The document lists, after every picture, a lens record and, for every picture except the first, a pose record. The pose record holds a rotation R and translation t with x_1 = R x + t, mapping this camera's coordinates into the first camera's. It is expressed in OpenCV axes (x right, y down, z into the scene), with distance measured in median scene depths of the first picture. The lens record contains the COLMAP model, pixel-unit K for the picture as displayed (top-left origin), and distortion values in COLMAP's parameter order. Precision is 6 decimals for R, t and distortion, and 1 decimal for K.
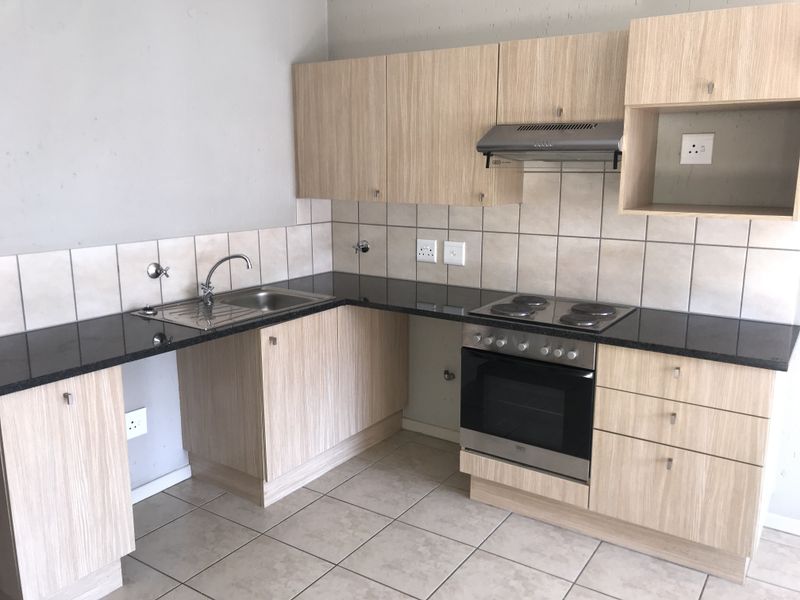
lens RADIAL K [[659.5, 0, 405.6], [0, 659.5, 297.3], [0, 0, 1]] dist [0.061740, -0.091178]
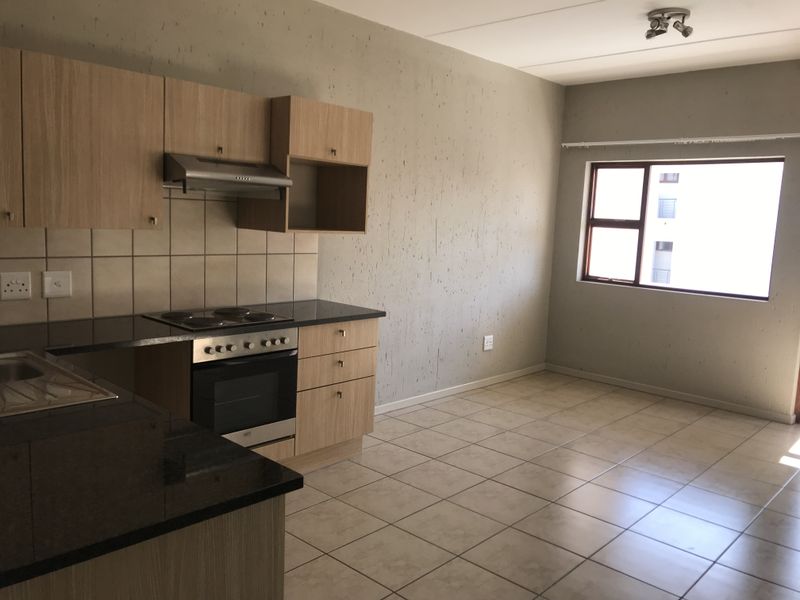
lens RADIAL K [[659.5, 0, 405.6], [0, 659.5, 297.3], [0, 0, 1]] dist [0.061740, -0.091178]
pose [[0.161522, -0.117003, 0.979909, -0.823749], [0.154665, 0.983678, 0.091959, -0.067394], [-0.974674, 0.136704, 0.176982, 0.444148]]
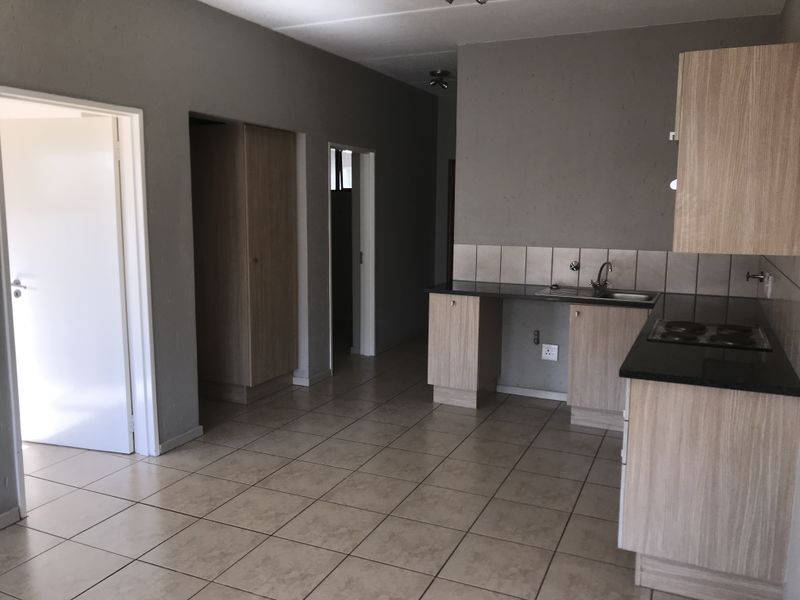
lens RADIAL K [[659.5, 0, 405.6], [0, 659.5, 297.3], [0, 0, 1]] dist [0.061740, -0.091178]
pose [[0.161541, 0.139114, -0.977012, 1.145563], [-0.204166, 0.973307, 0.104830, -0.049191], [0.965516, 0.182539, 0.185631, 0.285763]]
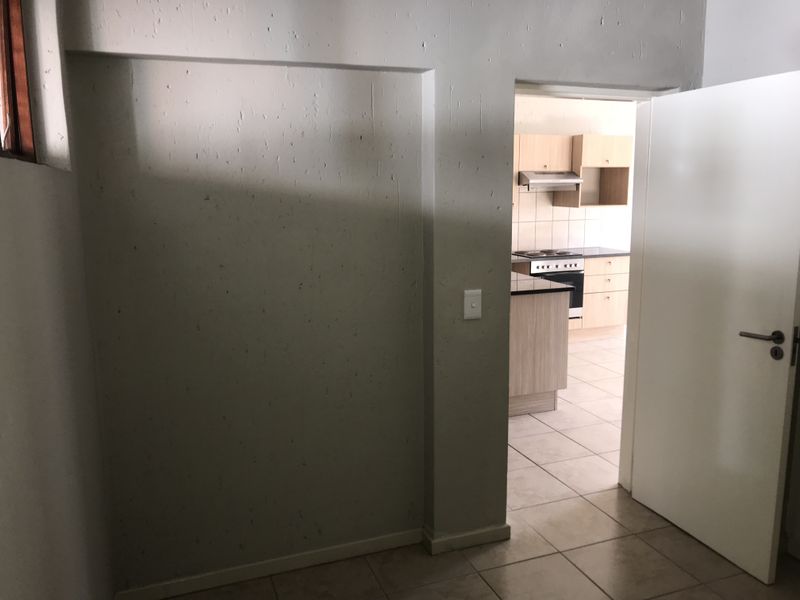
lens RADIAL K [[659.5, 0, 405.6], [0, 659.5, 297.3], [0, 0, 1]] dist [0.061740, -0.091178]
pose [[0.581758, -0.142002, 0.800870, -1.785168], [0.170759, 0.984021, 0.050437, -0.024467], [-0.795235, 0.107414, 0.596710, 0.040365]]
